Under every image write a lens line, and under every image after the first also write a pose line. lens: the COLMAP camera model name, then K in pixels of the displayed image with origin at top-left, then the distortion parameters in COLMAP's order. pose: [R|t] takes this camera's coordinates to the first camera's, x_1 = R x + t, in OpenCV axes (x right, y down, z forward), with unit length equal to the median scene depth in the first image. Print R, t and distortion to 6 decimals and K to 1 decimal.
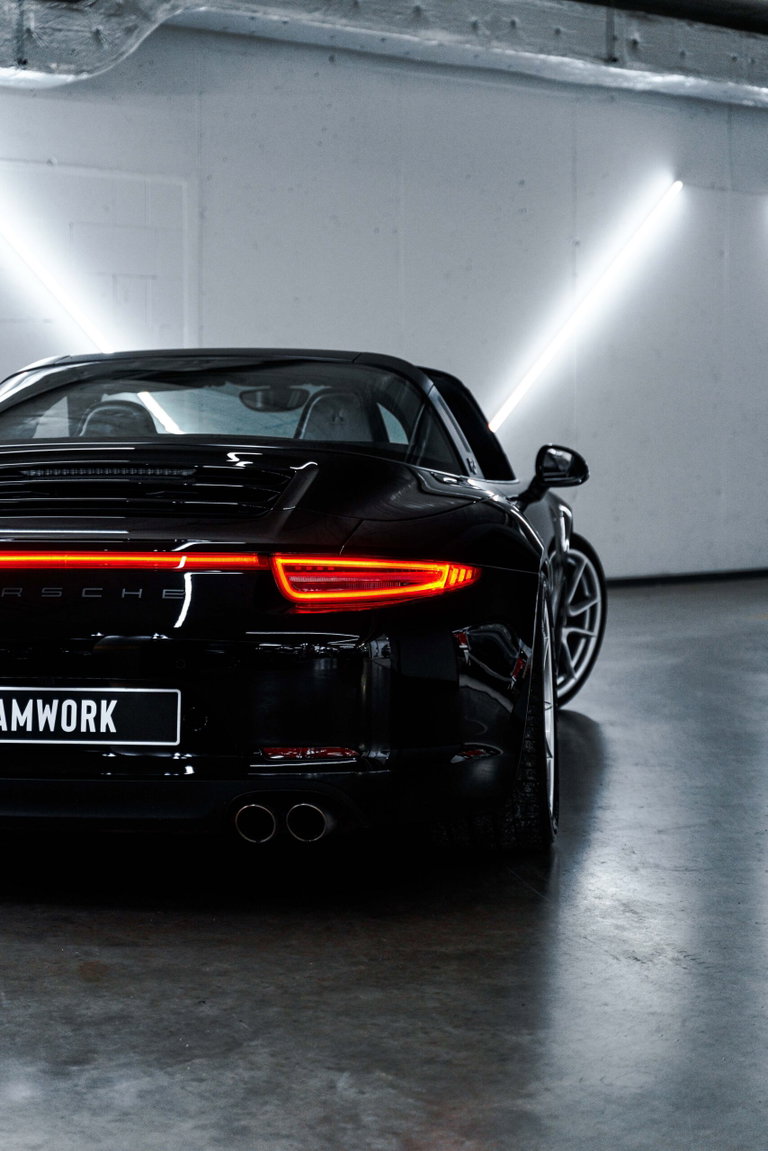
lens RADIAL K [[2038.7, 0, 384.0], [0, 2038.7, 575.5], [0, 0, 1]] dist [-0.009803, -0.041441]
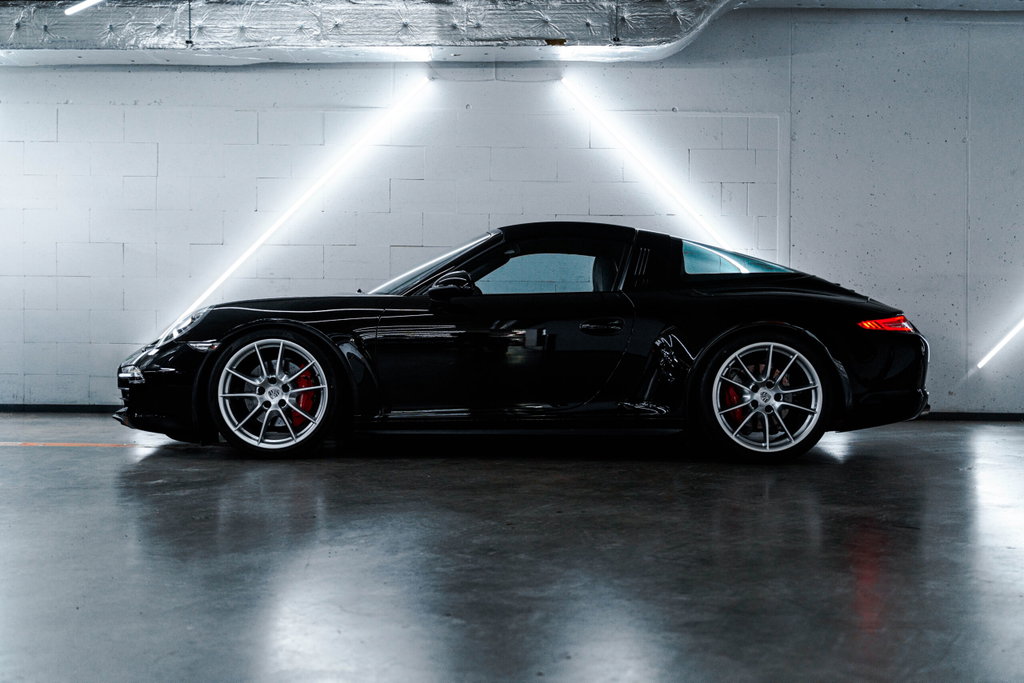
lens RADIAL K [[1114.1, 0, 512.0], [0, 1114.1, 341.5], [0, 0, 1]] dist [-0.003410, -0.002994]
pose [[0.793009, 0.012456, -0.609082, 0.241021], [-0.052628, 0.997454, -0.048122, 0.013332], [0.606932, 0.070216, 0.791646, 0.285174]]
